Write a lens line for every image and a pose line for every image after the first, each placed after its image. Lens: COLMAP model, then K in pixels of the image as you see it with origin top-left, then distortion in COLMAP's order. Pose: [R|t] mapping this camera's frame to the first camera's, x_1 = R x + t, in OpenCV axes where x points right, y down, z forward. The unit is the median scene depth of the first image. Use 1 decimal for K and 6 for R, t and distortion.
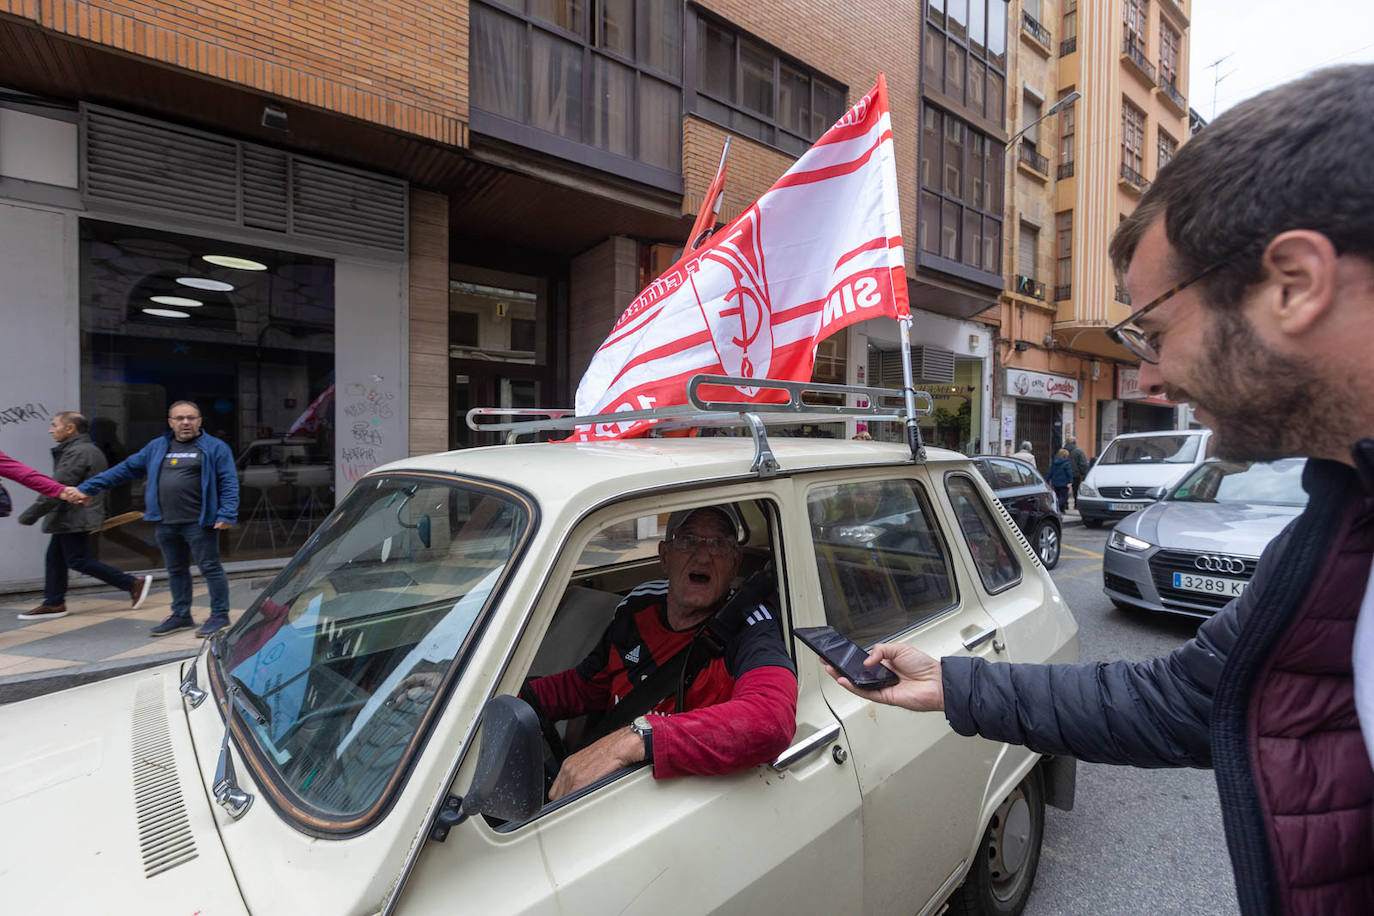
lens RADIAL K [[629.0, 0, 680.6], [0, 629.0, 453.5], [0, 0, 1]] dist [0.001349, -0.001249]
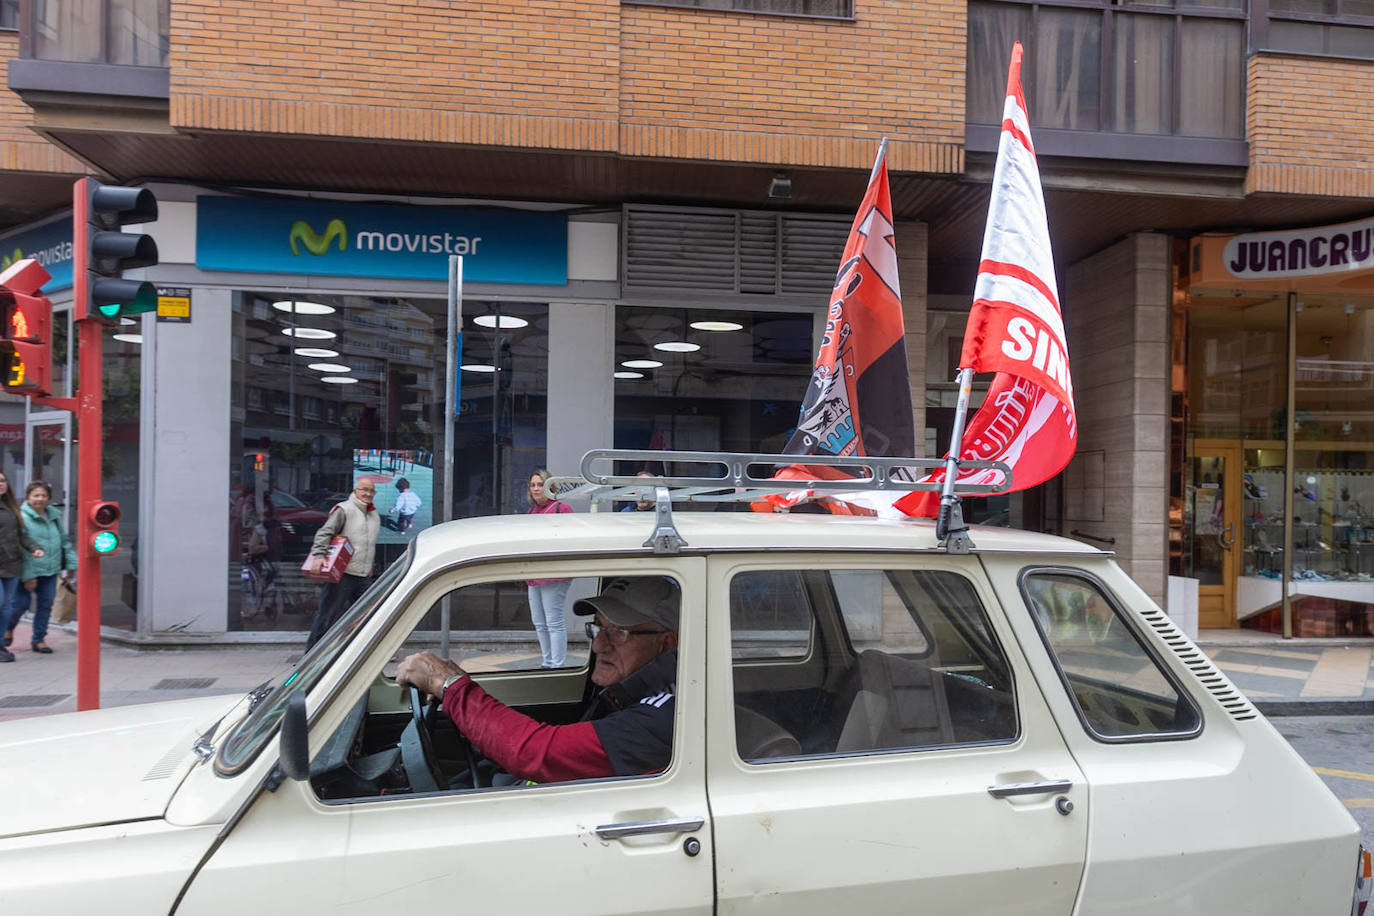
lens RADIAL K [[903.8, 0, 686.4], [0, 903.8, 493.0], [0, 0, 1]] dist [0.004495, 0.006267]
pose [[0.870588, -0.001709, -0.492010, -0.058431], [-0.011652, 0.999642, -0.024090, -0.008251], [0.491875, 0.026705, 0.870256, -0.270712]]
